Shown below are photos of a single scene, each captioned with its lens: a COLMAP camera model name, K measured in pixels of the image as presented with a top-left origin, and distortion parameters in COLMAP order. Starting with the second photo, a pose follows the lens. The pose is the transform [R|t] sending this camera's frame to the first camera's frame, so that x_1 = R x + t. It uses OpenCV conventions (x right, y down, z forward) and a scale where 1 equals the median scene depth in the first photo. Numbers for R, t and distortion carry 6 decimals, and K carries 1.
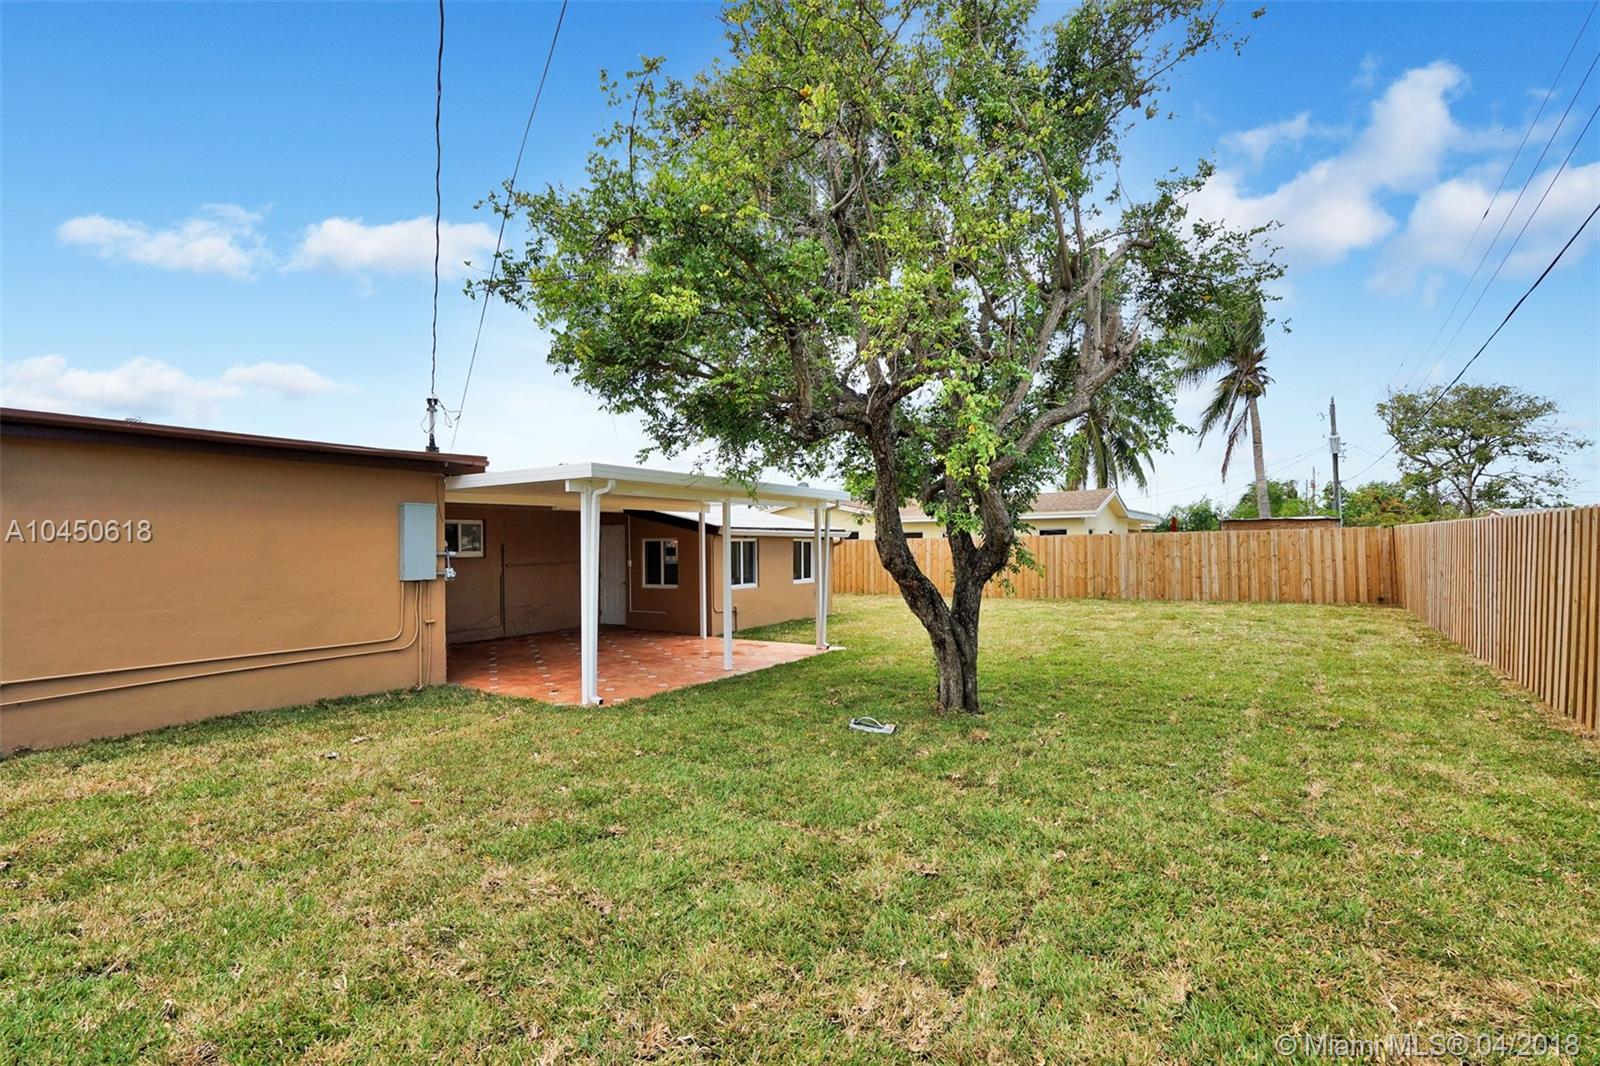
lens RADIAL K [[724.3, 0, 800.6], [0, 724.3, 536.2], [0, 0, 1]] dist [-0.004078, 0.001850]
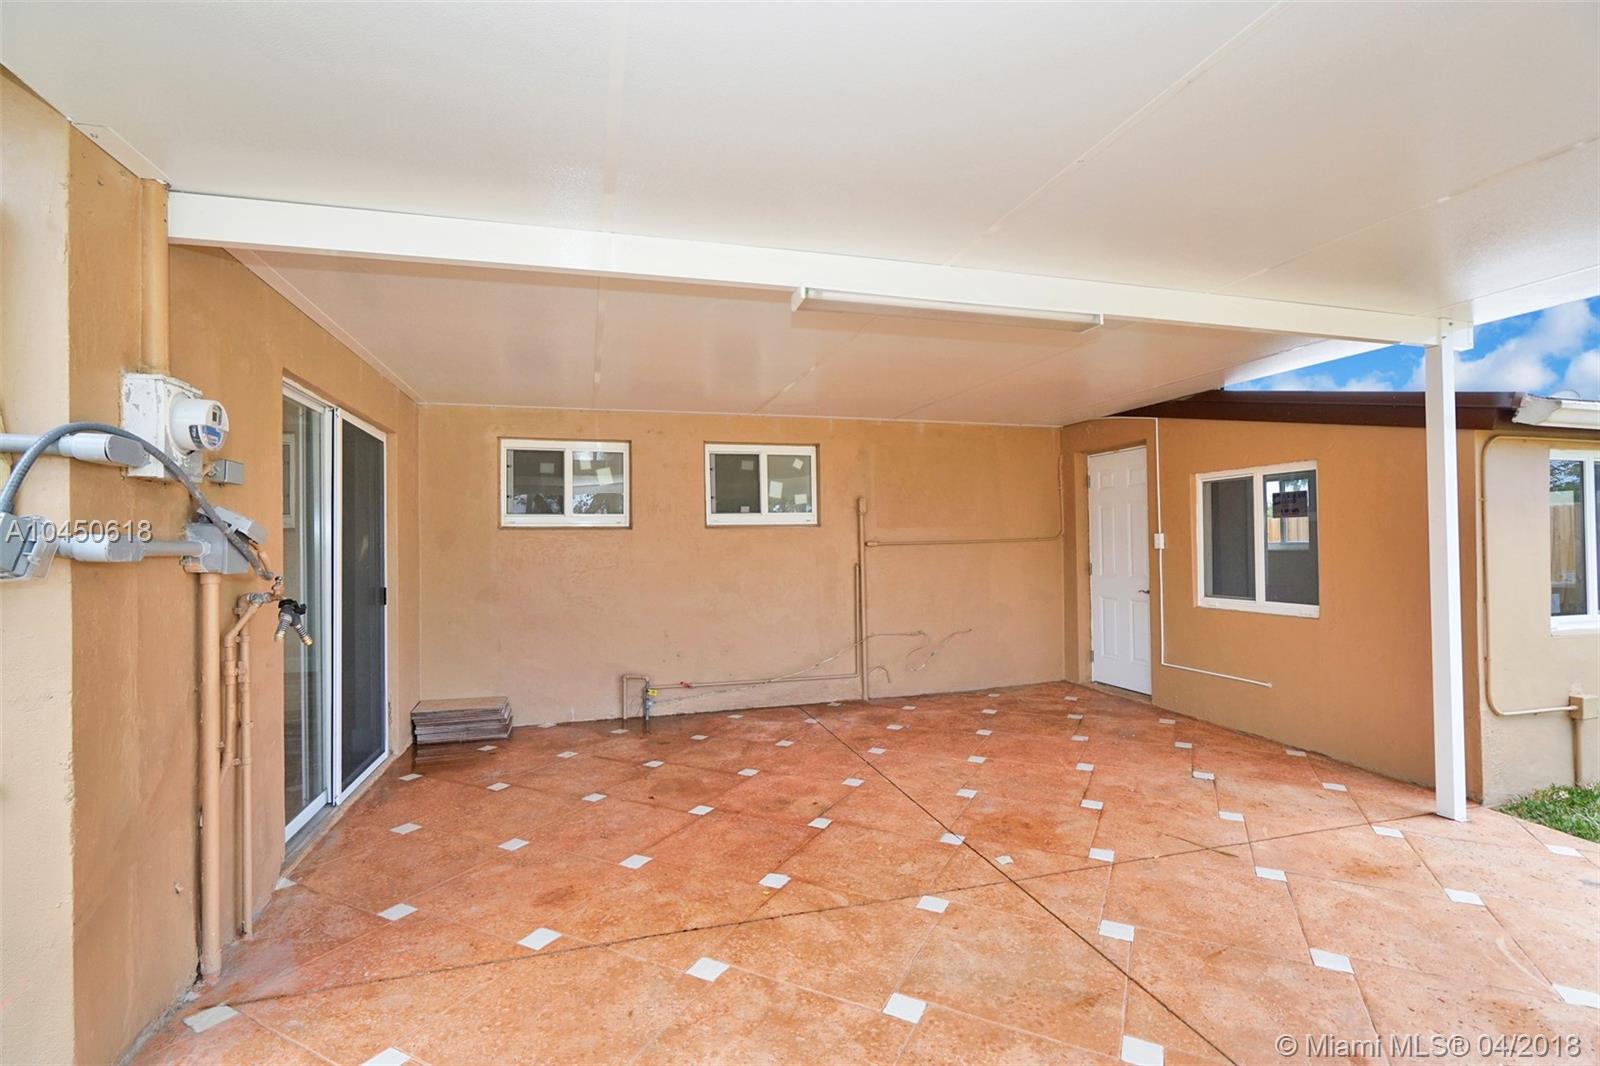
lens RADIAL K [[724.3, 0, 794.1], [0, 724.3, 534.9], [0, 0, 1]] dist [-0.004078, 0.001850]
pose [[0.767870, -0.005138, -0.640585, -0.148333], [0.010768, 0.999930, 0.004888, 0.031936], [0.640515, -0.010651, 0.767871, 0.618299]]
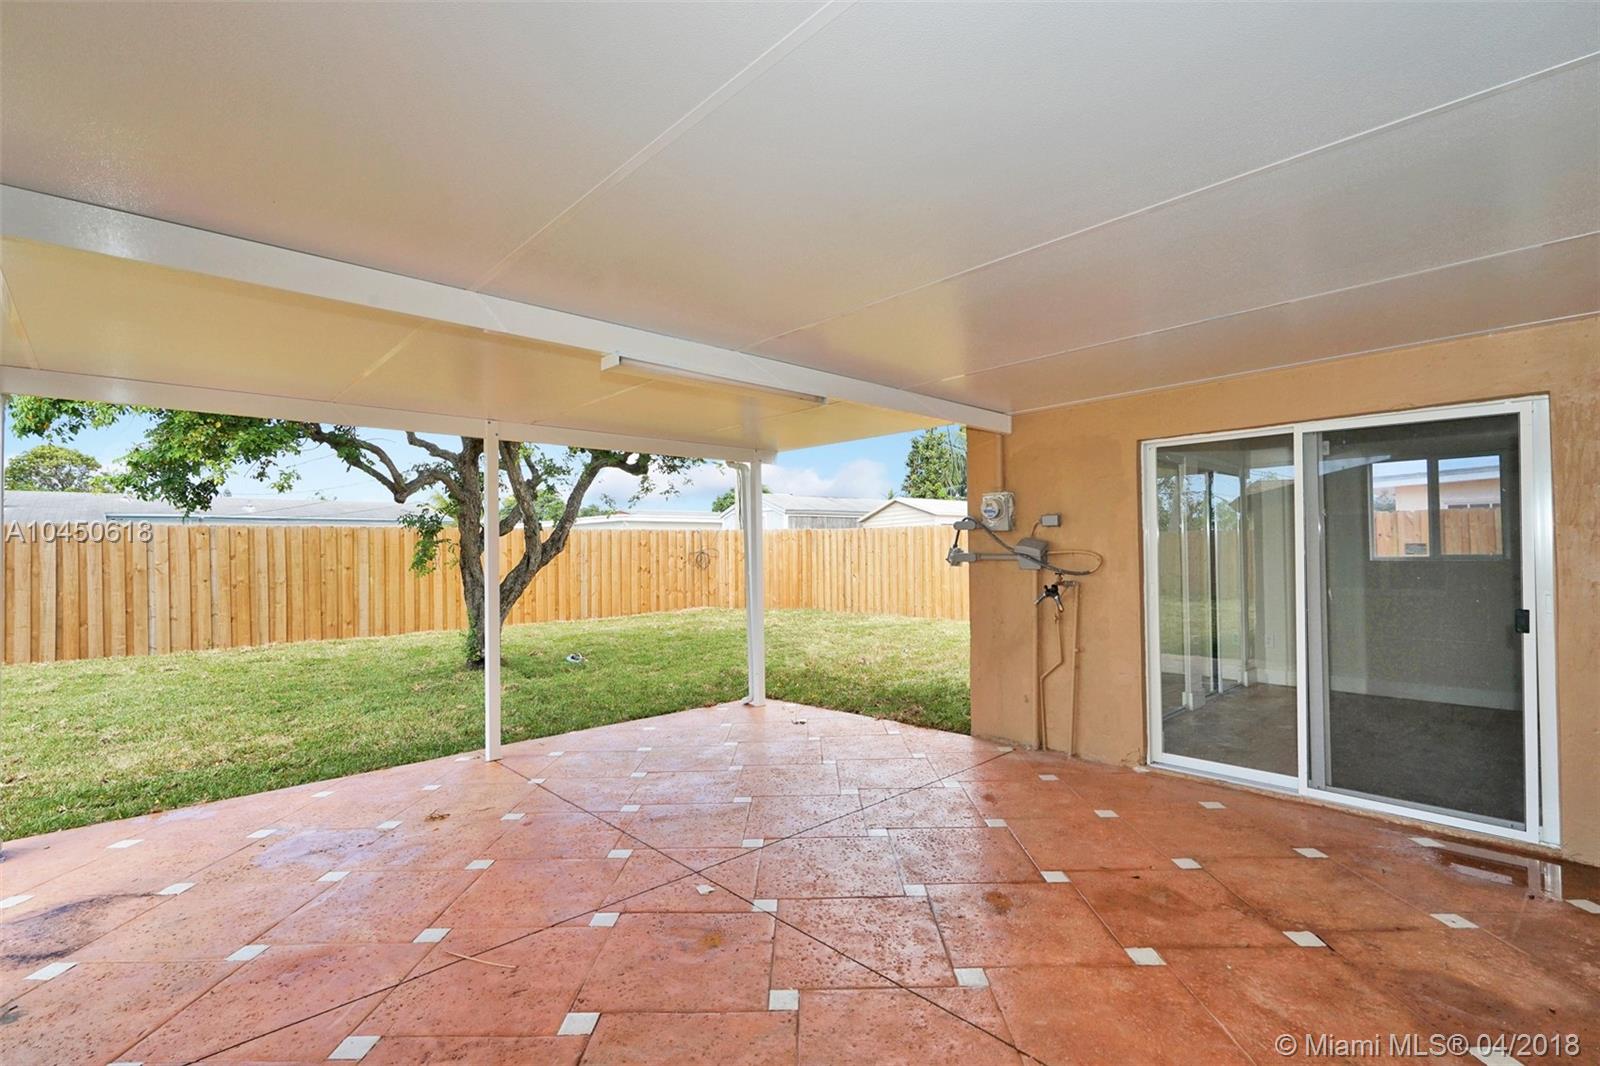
lens RADIAL K [[724.3, 0, 814.9], [0, 724.3, 543.3], [0, 0, 1]] dist [-0.004078, 0.001850]
pose [[-0.978601, 0.029350, 0.203665, -0.275053], [0.024355, 0.999339, -0.026989, 0.033621], [-0.204323, -0.021451, -0.978669, 0.926305]]
